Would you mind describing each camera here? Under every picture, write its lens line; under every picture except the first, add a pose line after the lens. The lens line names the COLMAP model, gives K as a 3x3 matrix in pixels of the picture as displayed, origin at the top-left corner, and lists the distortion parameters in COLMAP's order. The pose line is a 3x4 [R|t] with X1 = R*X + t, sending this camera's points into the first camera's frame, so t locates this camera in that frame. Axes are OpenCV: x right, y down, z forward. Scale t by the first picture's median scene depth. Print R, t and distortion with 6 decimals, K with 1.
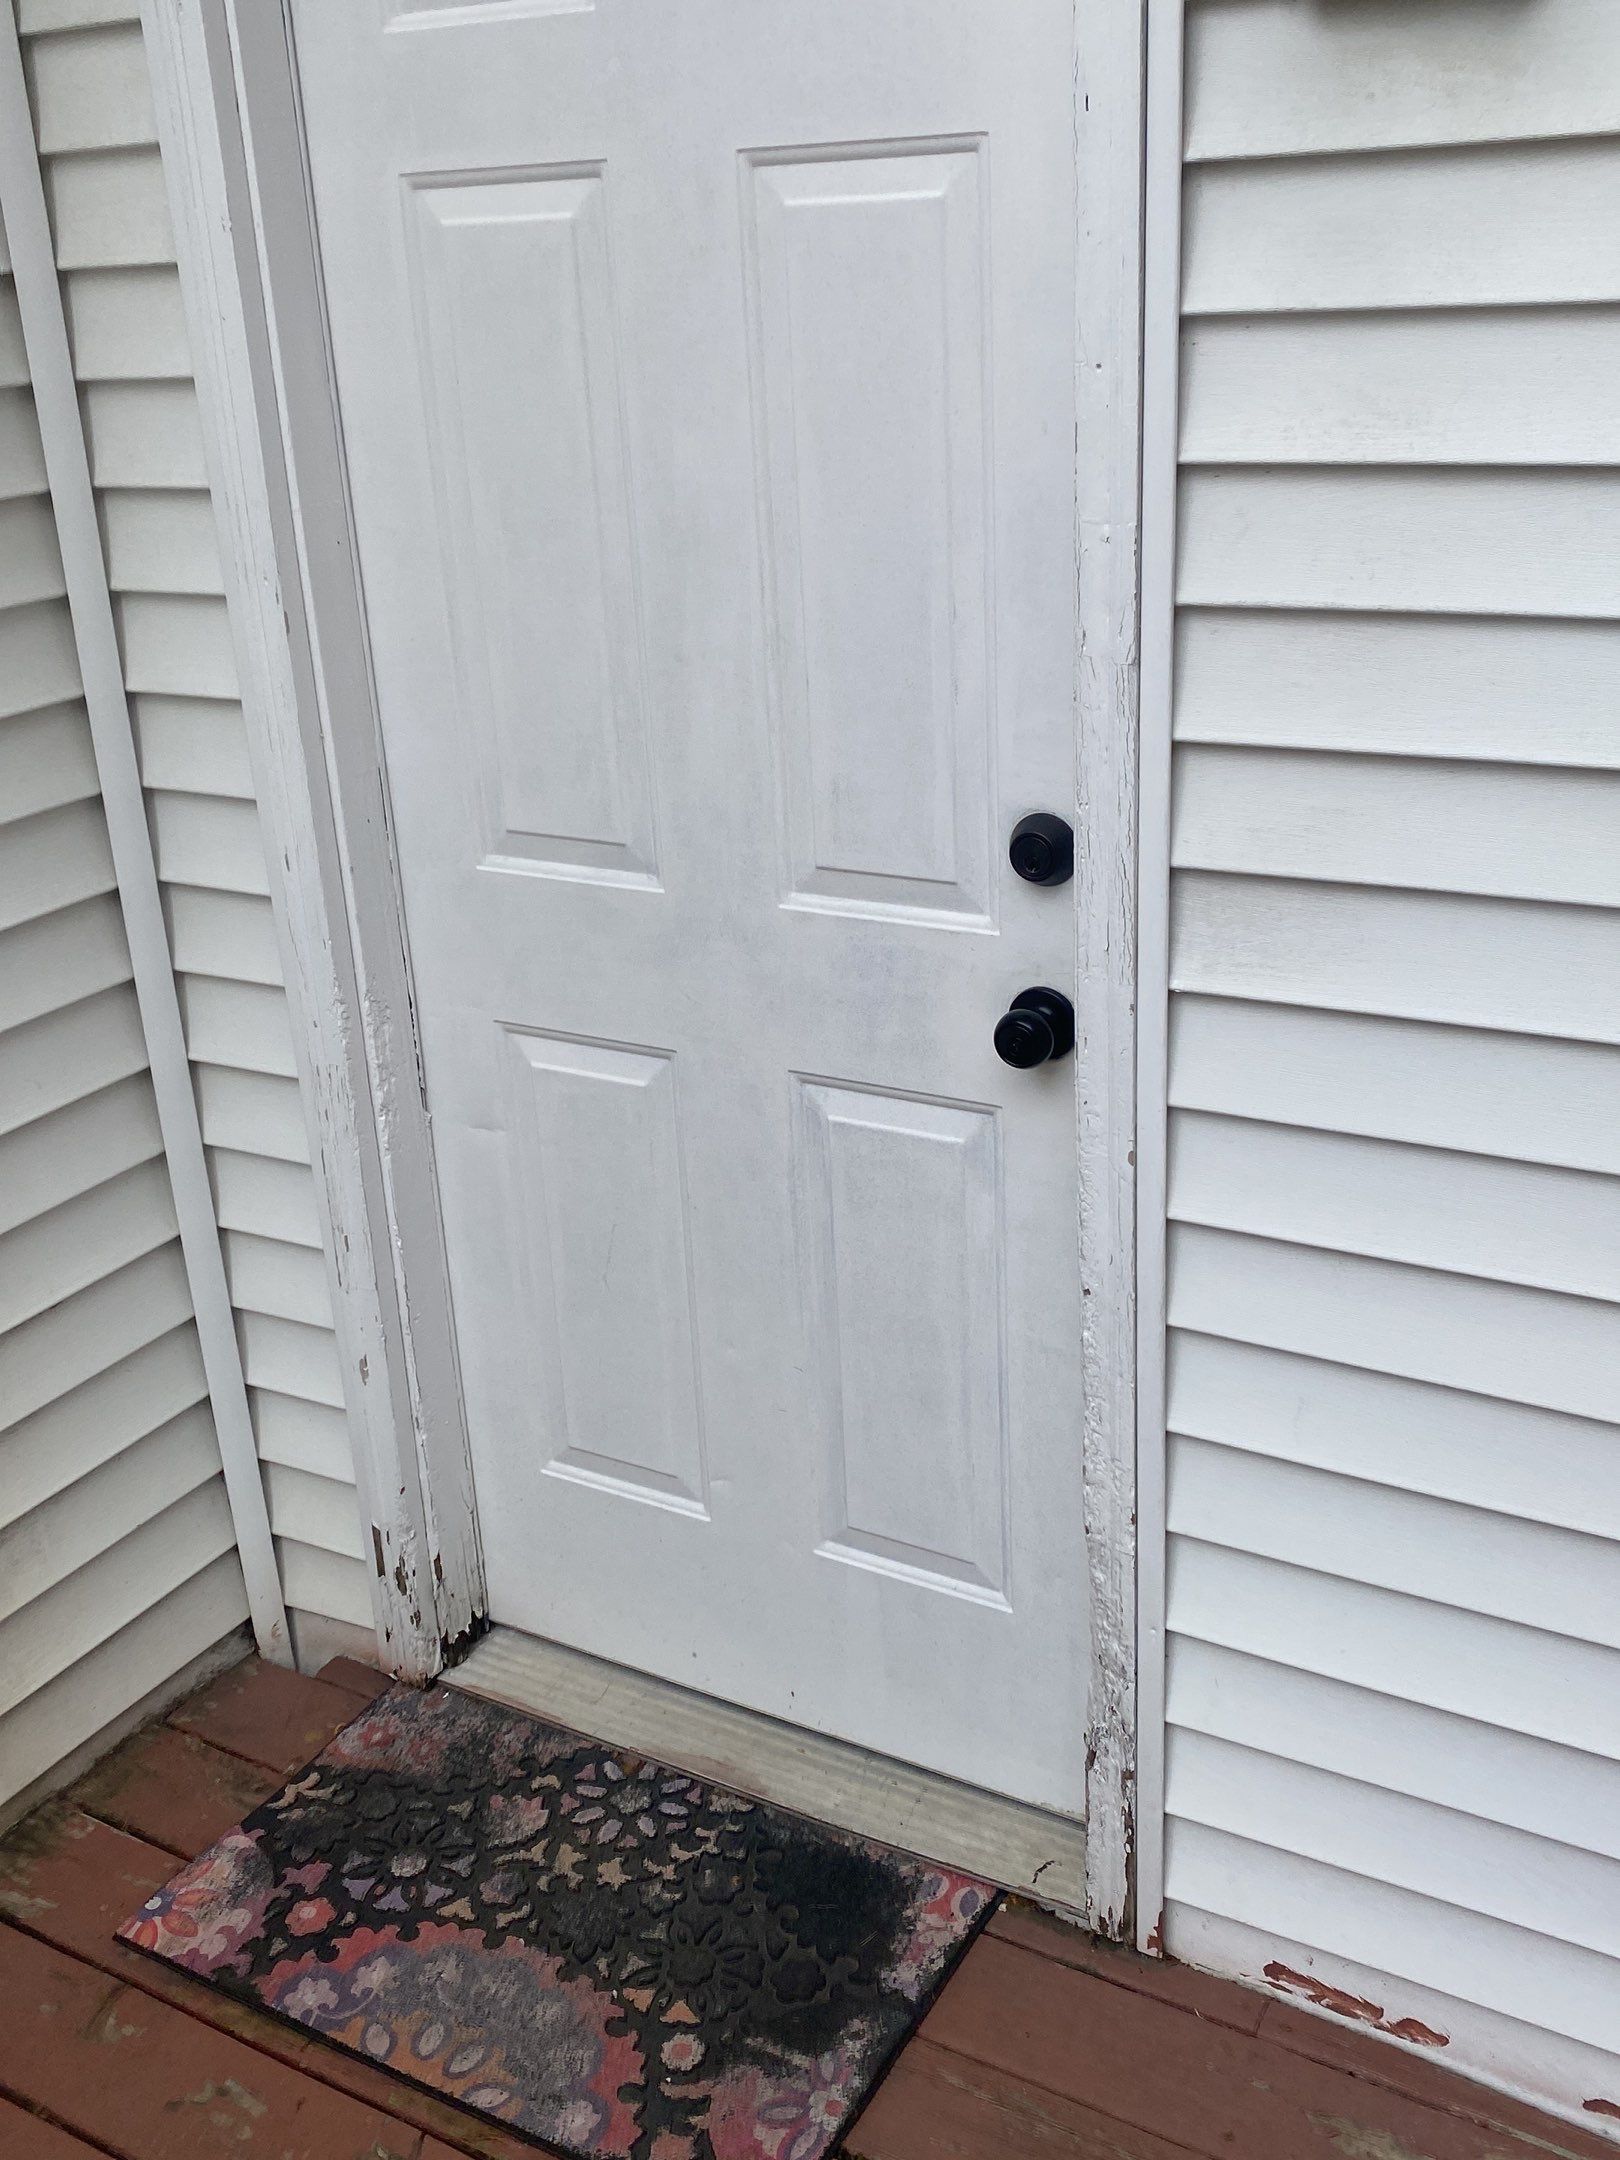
lens RADIAL K [[2063.7, 0, 781.2], [0, 2063.7, 1054.5], [0, 0, 1]] dist [0.007717, 0.000000]
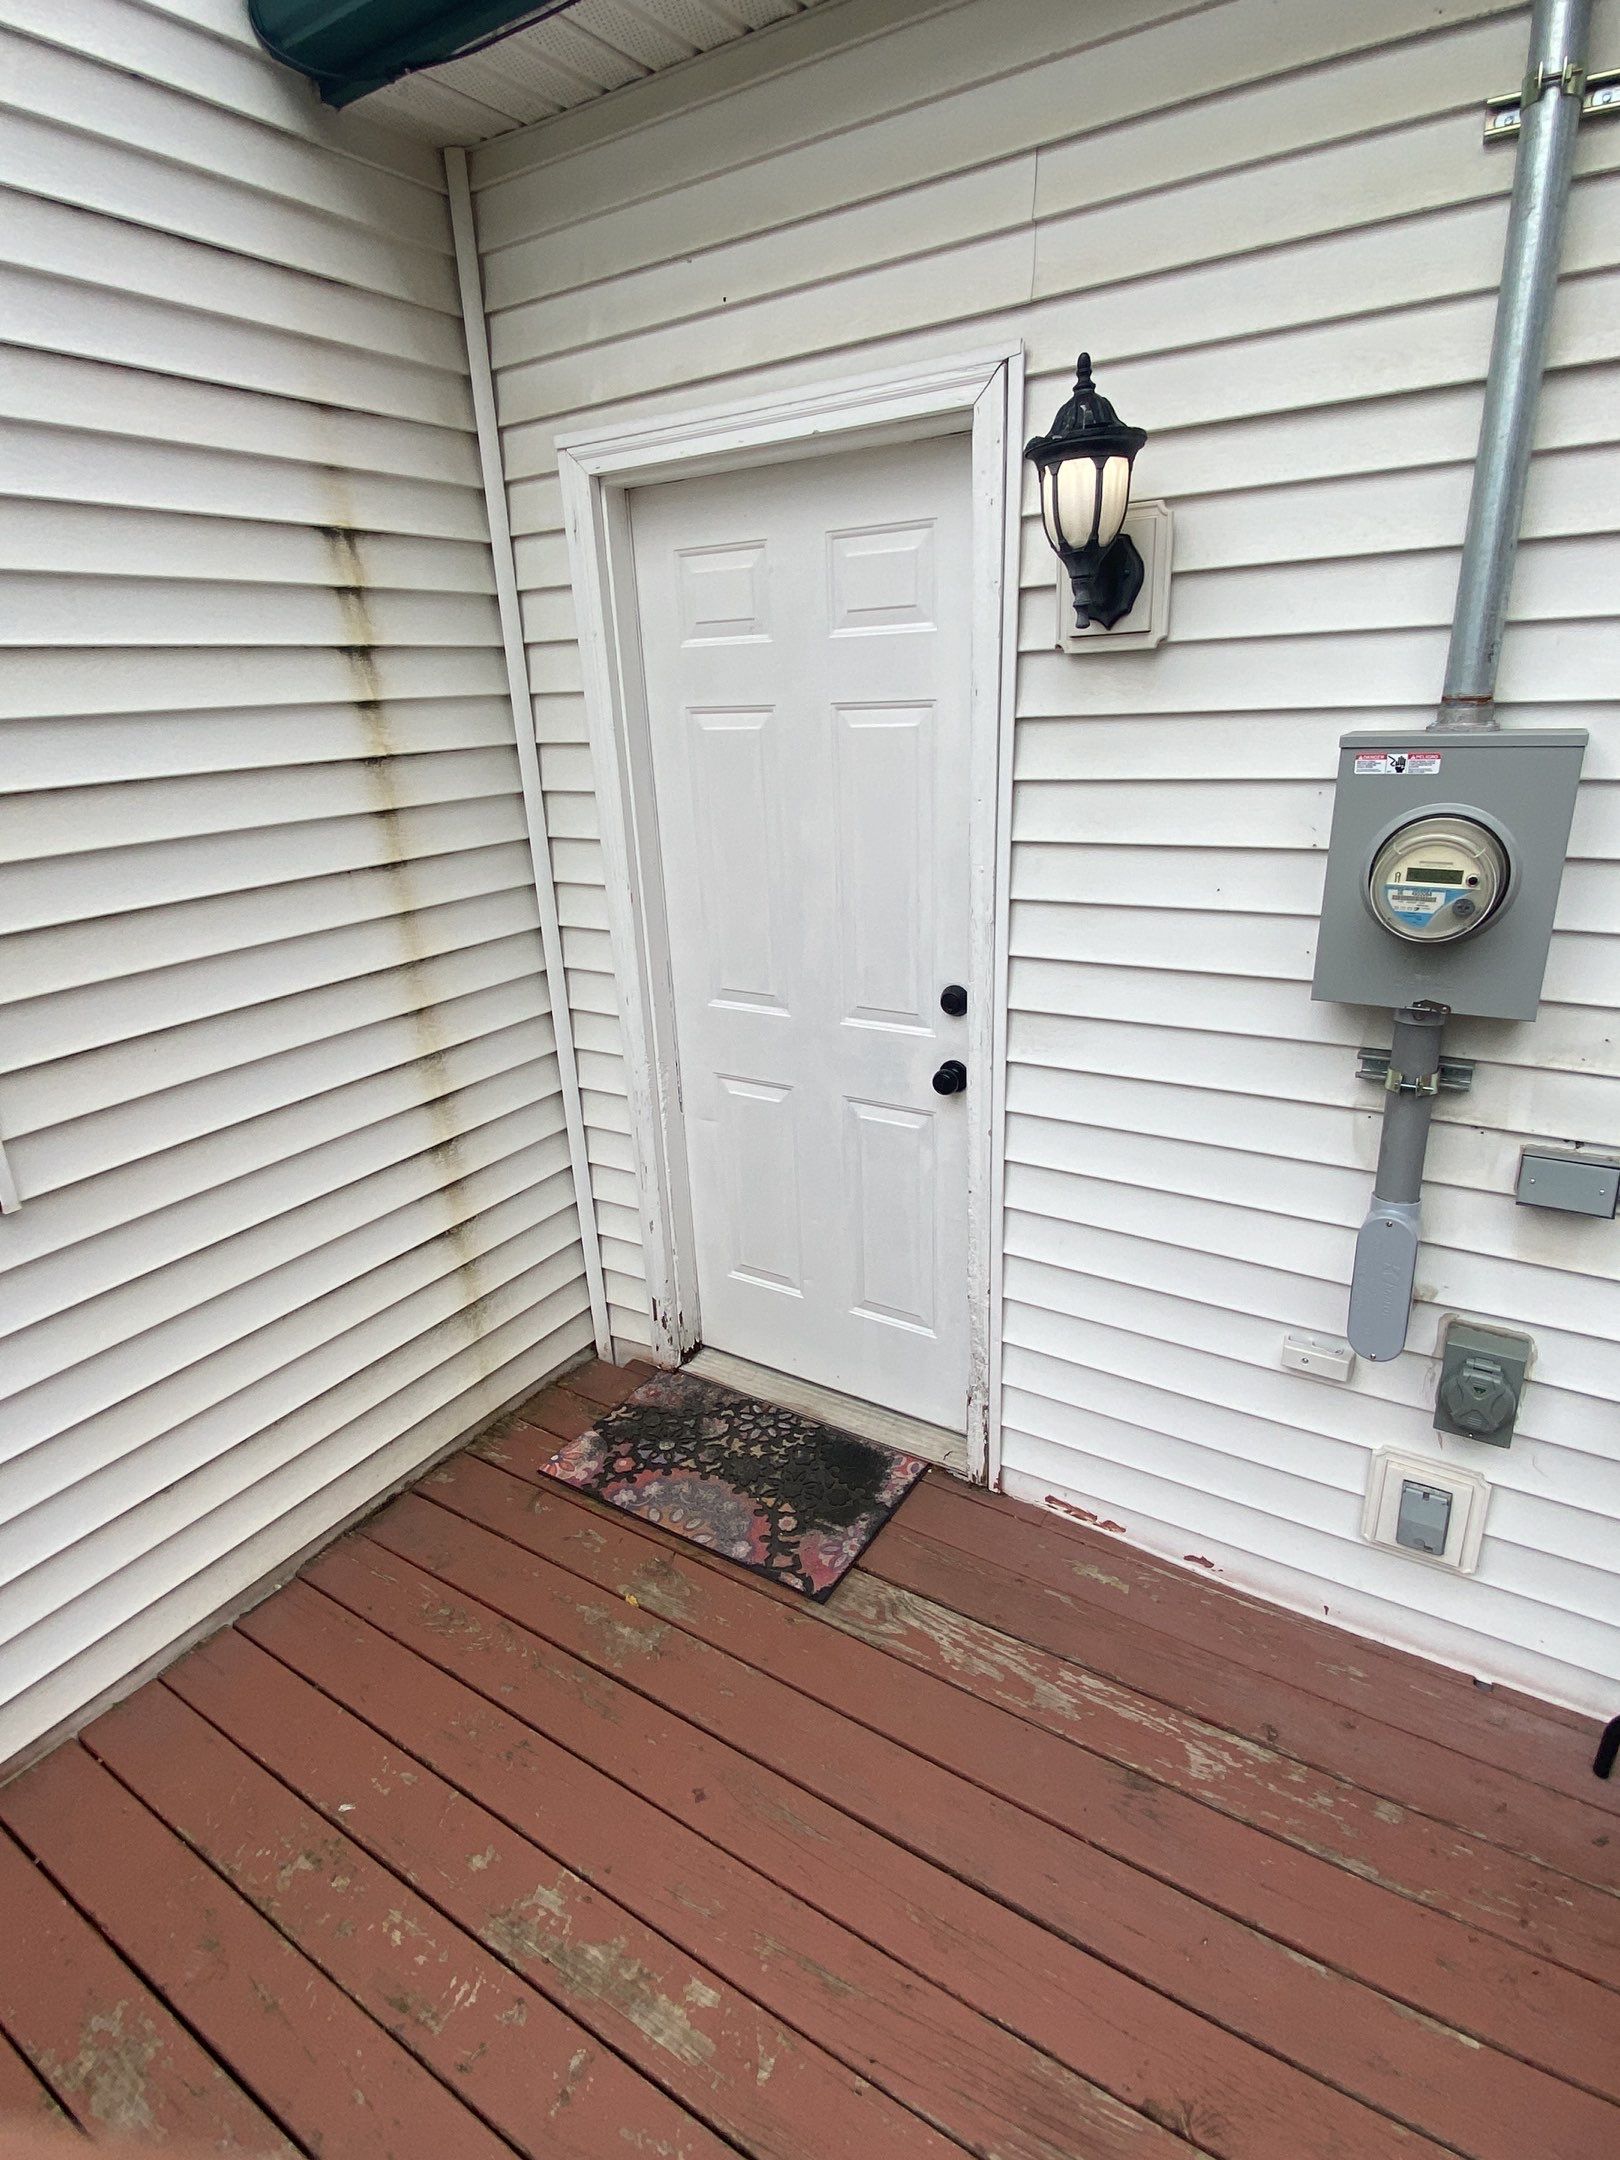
lens RADIAL K [[1057.0, 0, 807.7], [0, 1057.0, 1089.0], [0, 0, 1]] dist [0.023369, -0.001321]
pose [[0.999379, 0.022885, -0.026788, -0.004753], [-0.023461, 0.999496, -0.021405, 0.026648], [0.026285, 0.022020, 0.999412, -0.176652]]
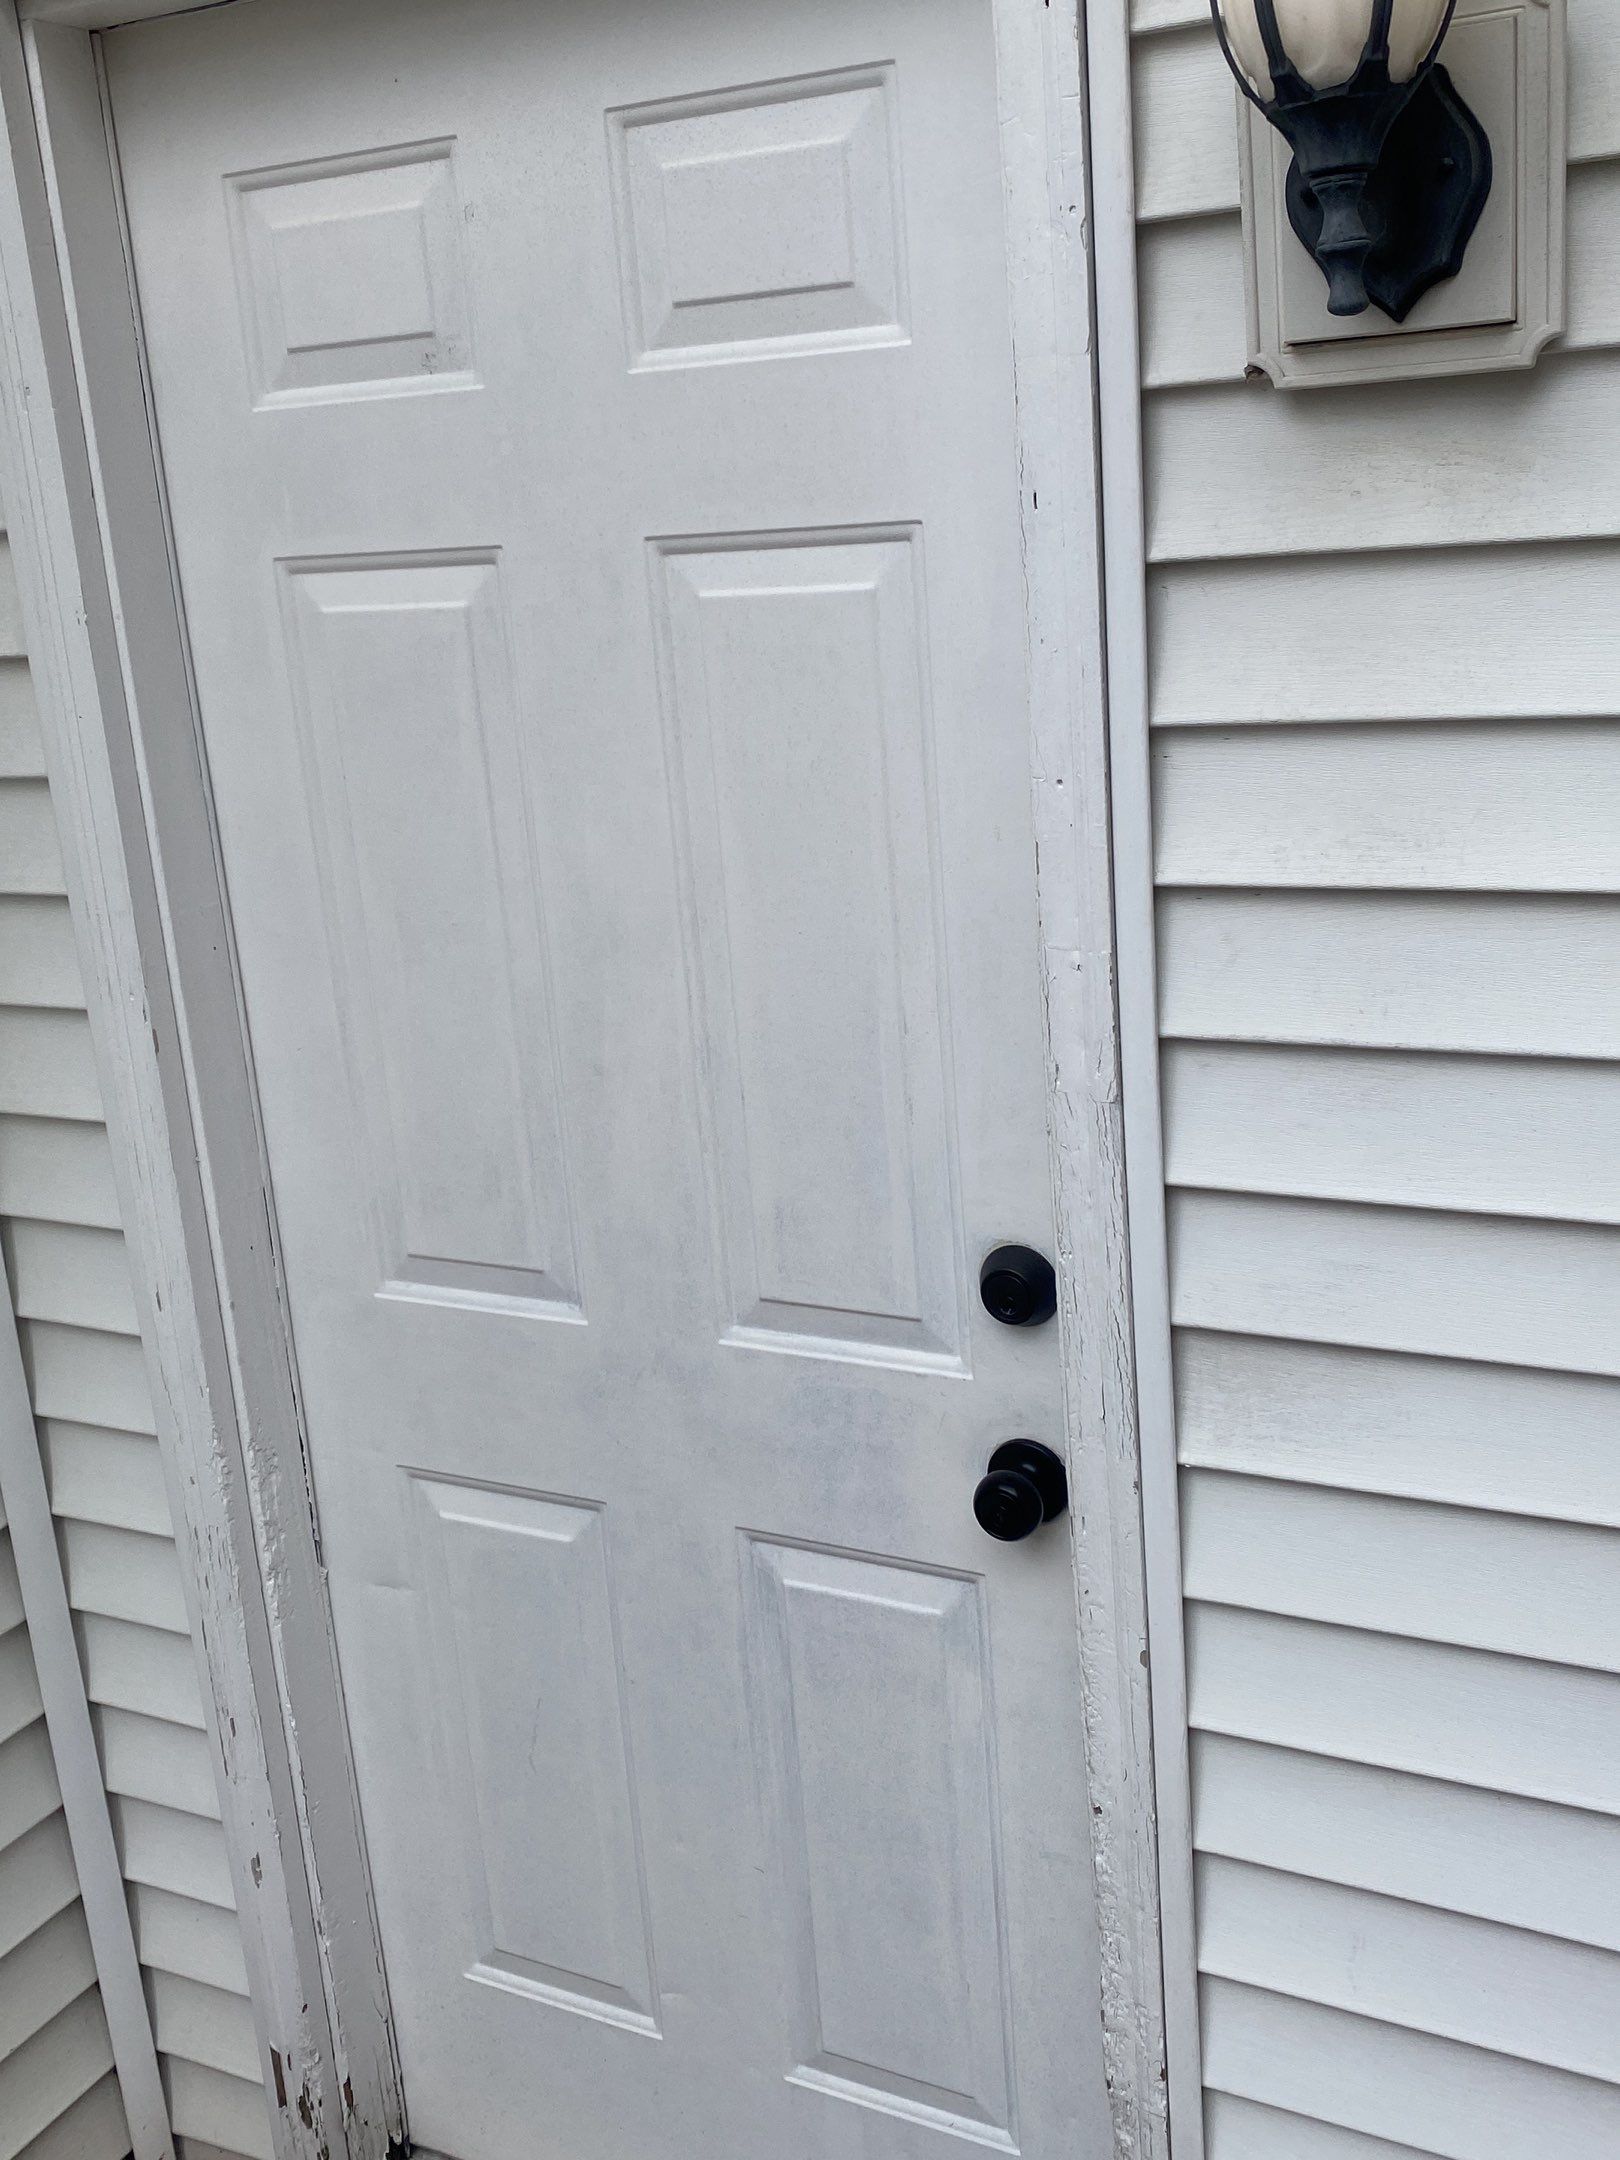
lens RADIAL K [[2063.7, 0, 798.7], [0, 2063.7, 1058.2], [0, 0, 1]] dist [0.007717, 0.000000]
pose [[0.998399, -0.035065, 0.044375, -0.001956], [0.039850, 0.992908, -0.112011, -0.091830], [-0.040133, 0.113600, 0.992716, 0.106405]]
